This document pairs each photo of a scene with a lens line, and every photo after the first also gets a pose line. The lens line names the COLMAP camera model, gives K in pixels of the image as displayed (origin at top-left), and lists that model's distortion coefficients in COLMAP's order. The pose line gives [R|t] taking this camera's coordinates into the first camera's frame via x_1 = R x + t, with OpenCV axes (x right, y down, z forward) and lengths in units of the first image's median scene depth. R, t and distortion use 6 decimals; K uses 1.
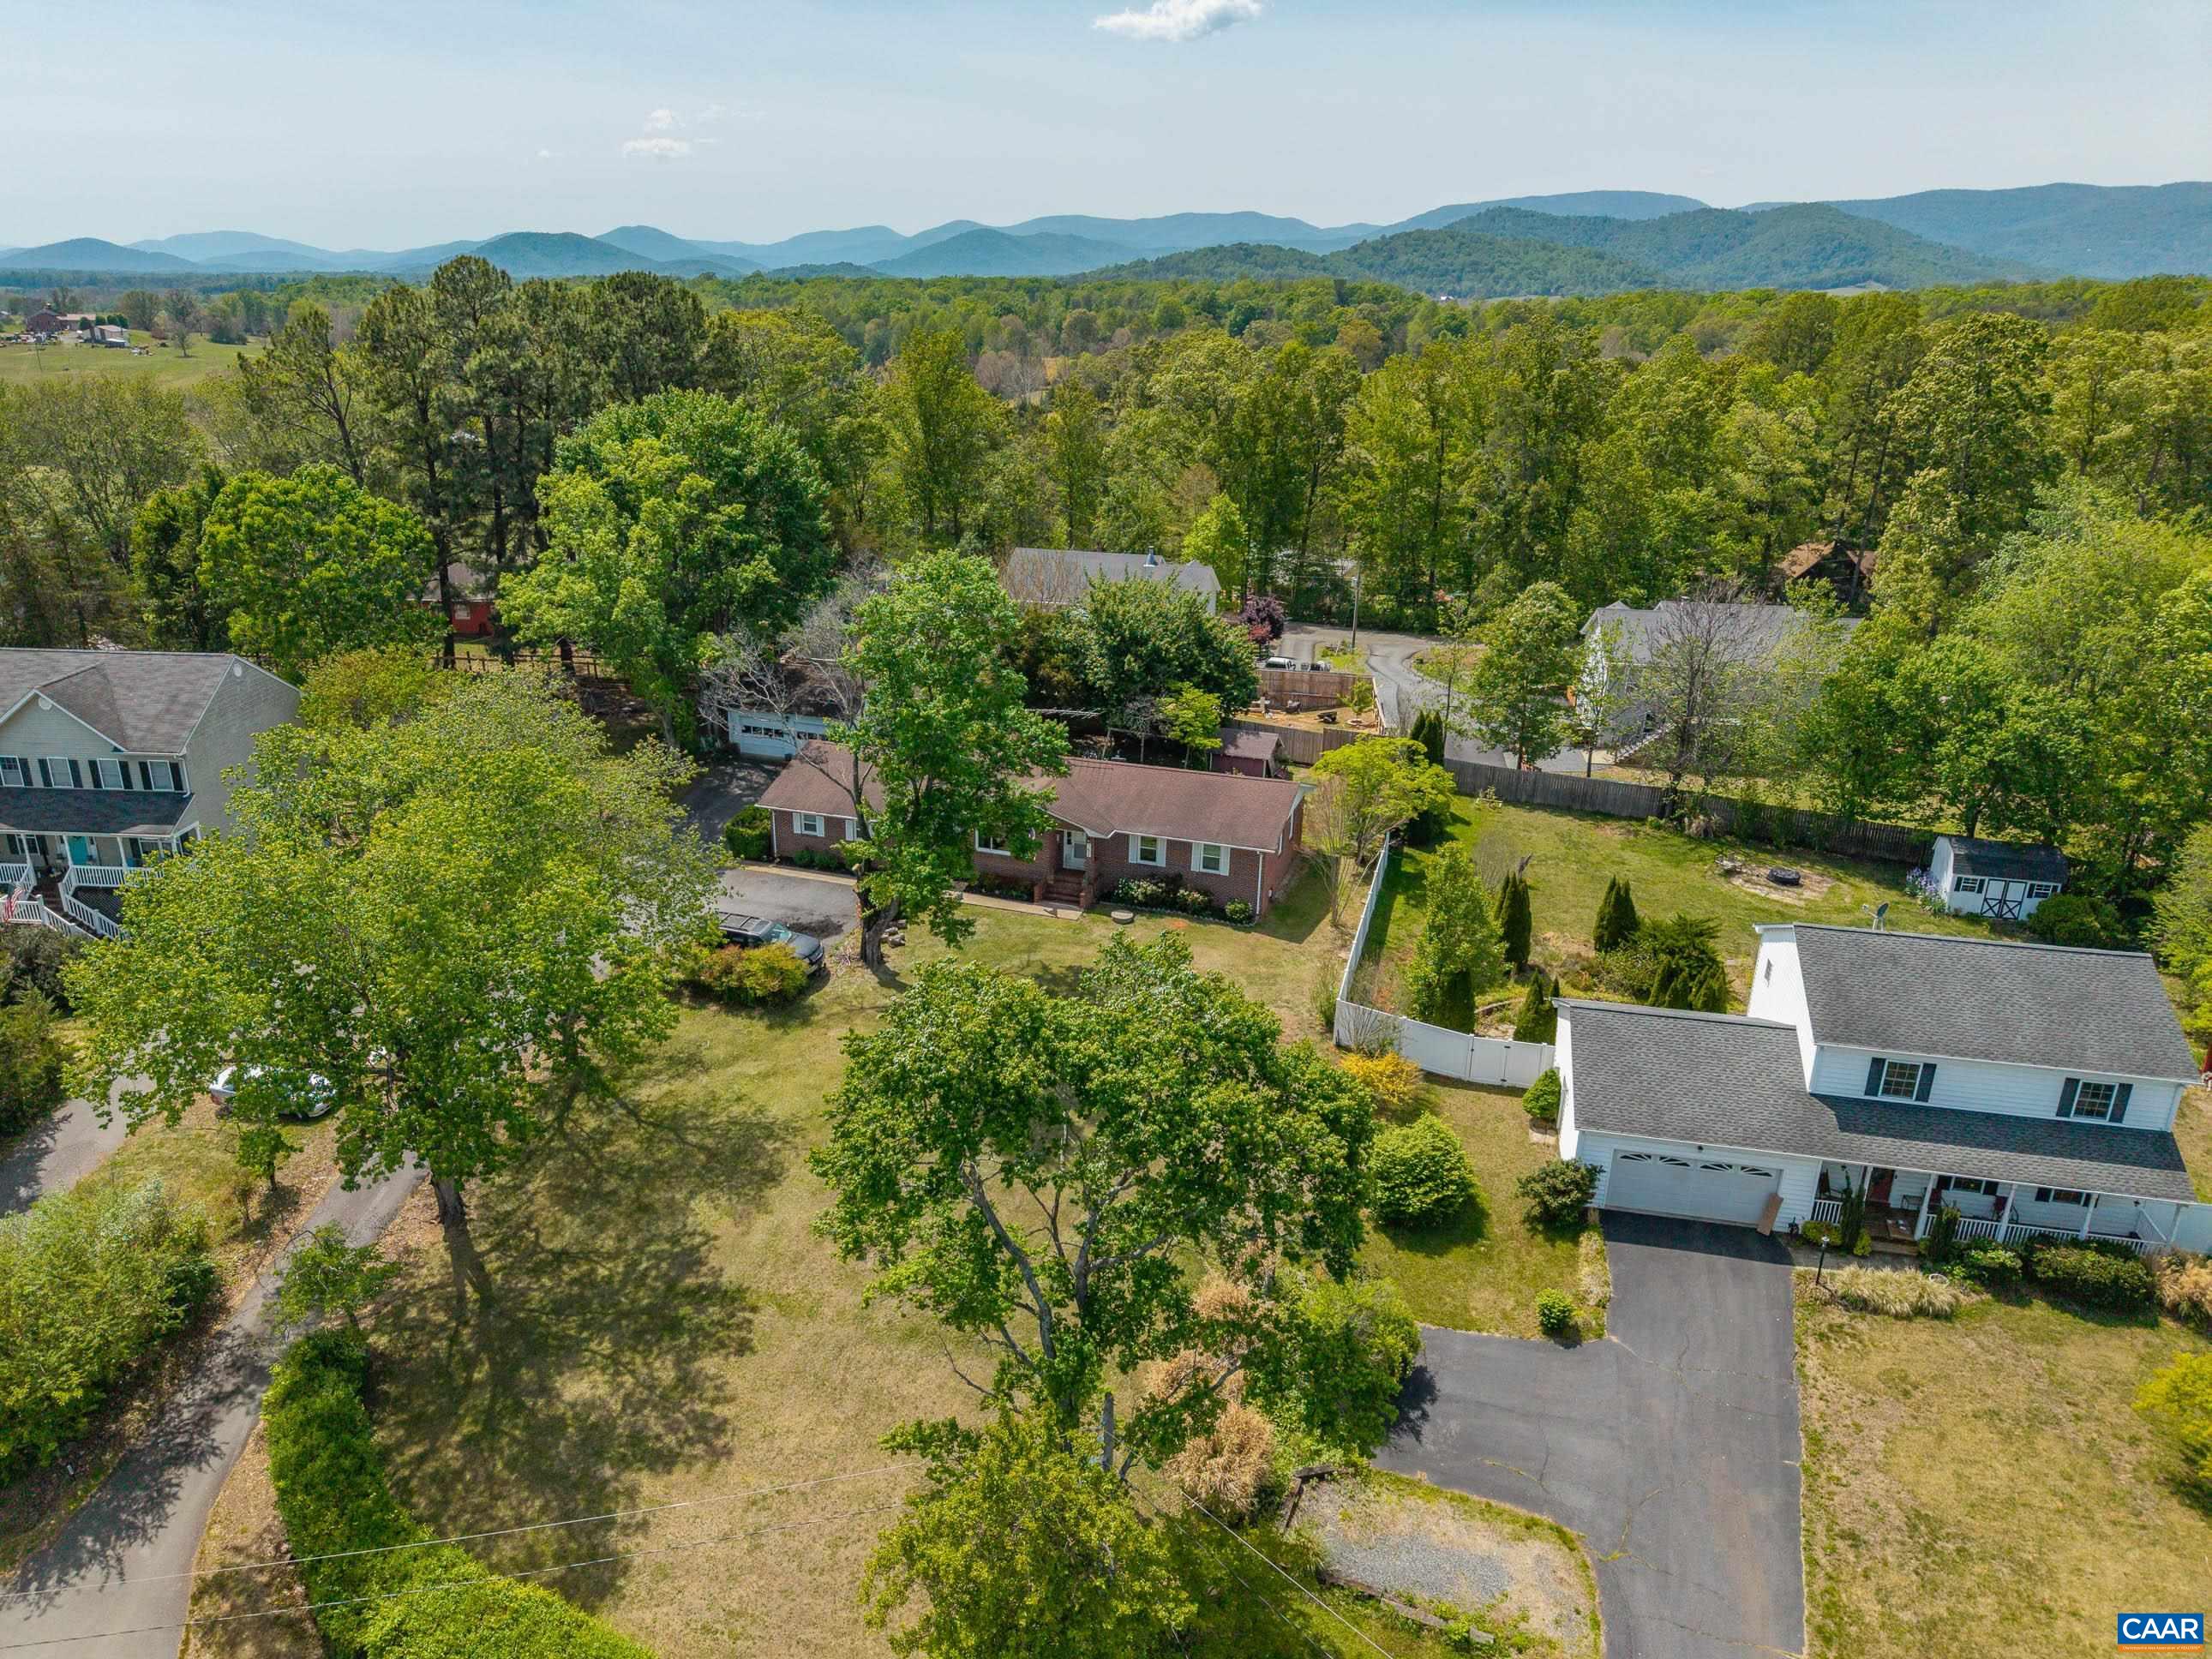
lens RADIAL K [[1559.3, 0, 1052.1], [0, 1559.3, 872.8], [0, 0, 1]] dist [-0.009138, 0.017645]
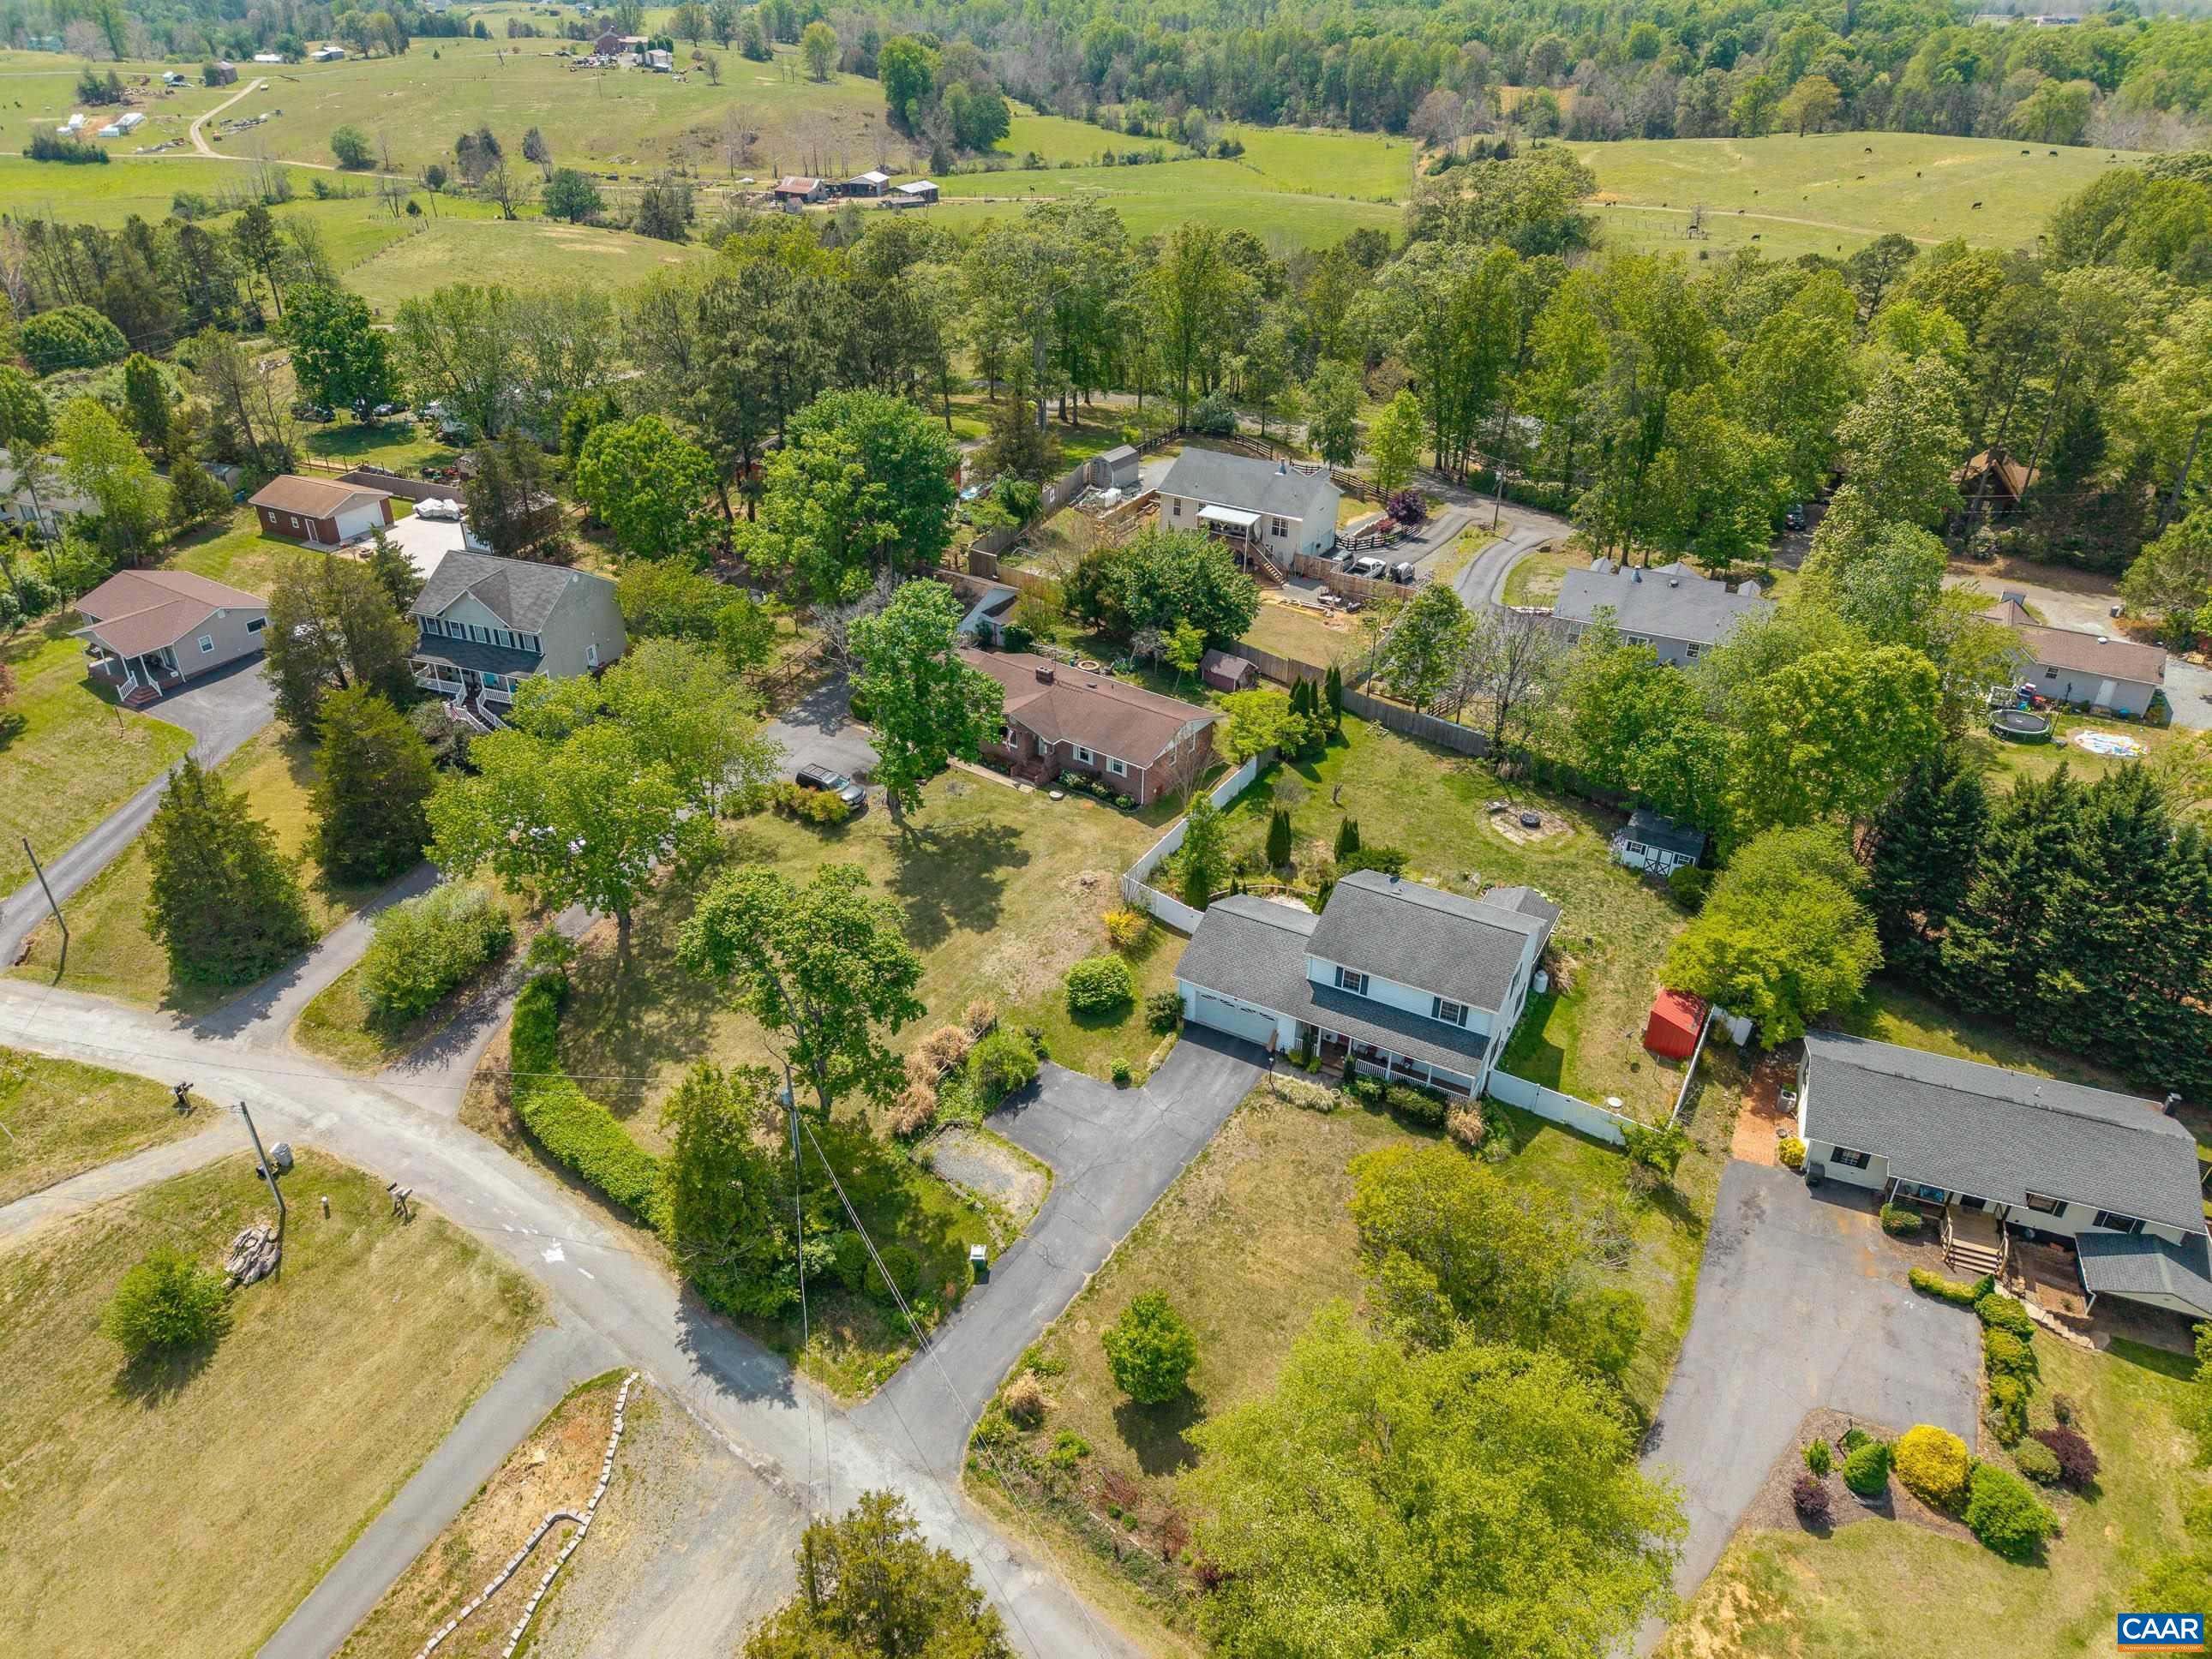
lens RADIAL K [[1482.0, 0, 1101.8], [0, 1482.0, 840.8], [0, 0, 1]] dist [0.021291, -0.020452]
pose [[0.960938, 0.142291, -0.237385, 0.447842], [-0.097706, 0.976900, 0.190051, -0.213451], [0.258944, -0.159434, 0.952643, -0.433309]]
